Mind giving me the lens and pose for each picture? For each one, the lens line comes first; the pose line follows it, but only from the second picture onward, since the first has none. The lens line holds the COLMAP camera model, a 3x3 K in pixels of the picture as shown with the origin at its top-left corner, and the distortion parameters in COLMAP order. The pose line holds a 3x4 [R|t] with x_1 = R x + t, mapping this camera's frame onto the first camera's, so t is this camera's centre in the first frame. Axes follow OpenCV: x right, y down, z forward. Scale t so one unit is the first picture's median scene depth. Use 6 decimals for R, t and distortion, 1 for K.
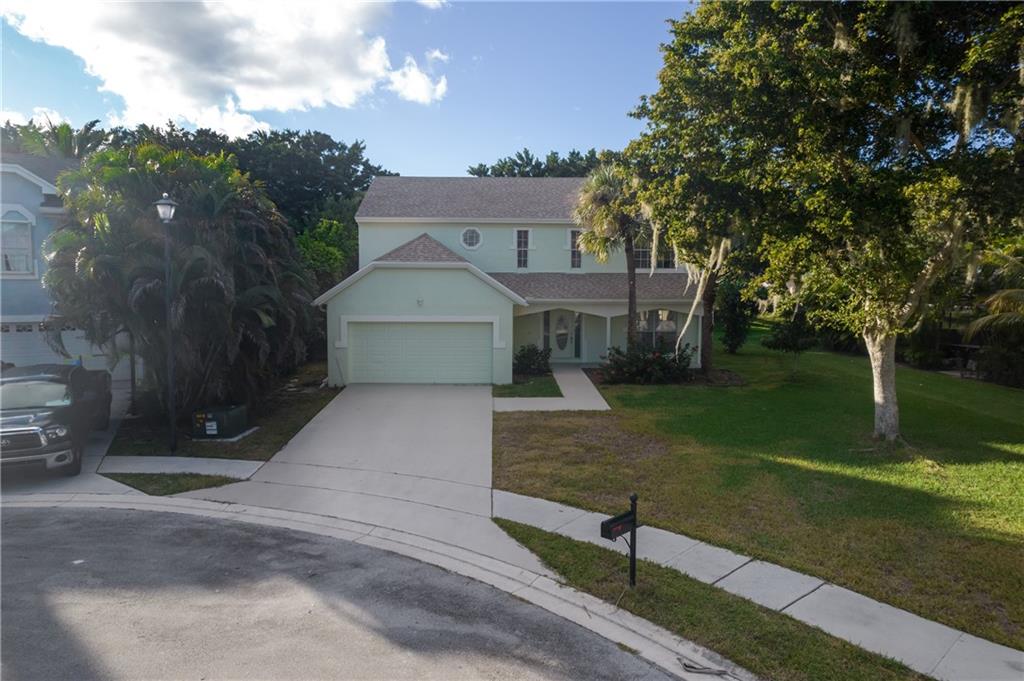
lens RADIAL K [[632.6, 0, 510.6], [0, 632.6, 338.9], [0, 0, 1]] dist [-0.008103, 0.003198]
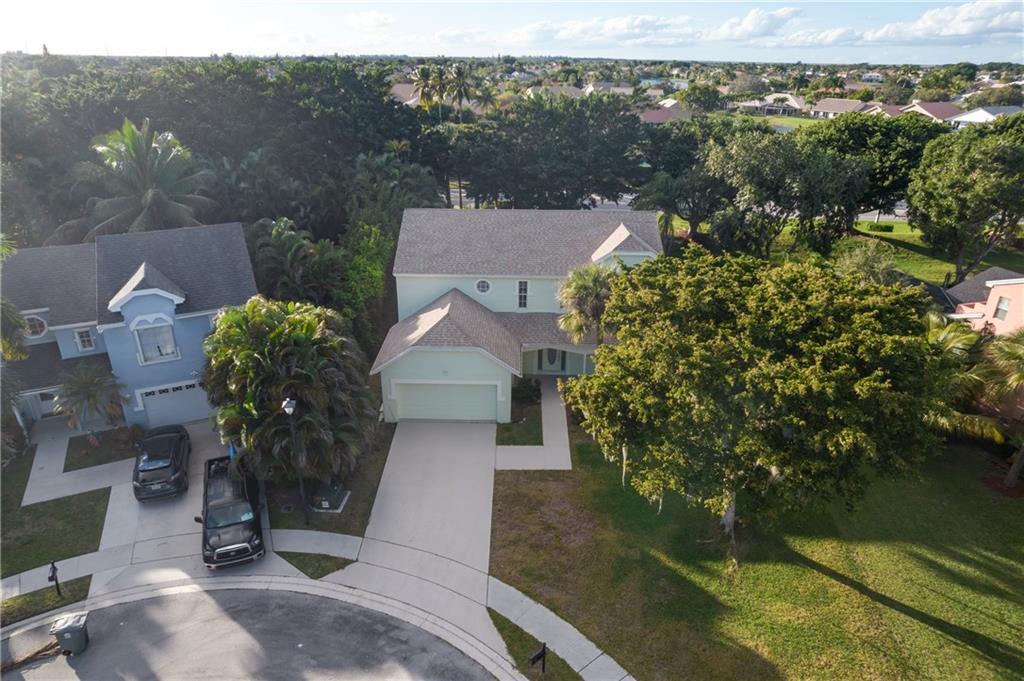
lens RADIAL K [[632.6, 0, 512.5], [0, 632.6, 342.2], [0, 0, 1]] dist [-0.008103, 0.003198]
pose [[0.999315, 0.020016, -0.031115, 0.057795], [-0.008645, 0.944058, 0.329666, -0.689497], [0.035973, -0.329171, 0.943585, -0.359904]]
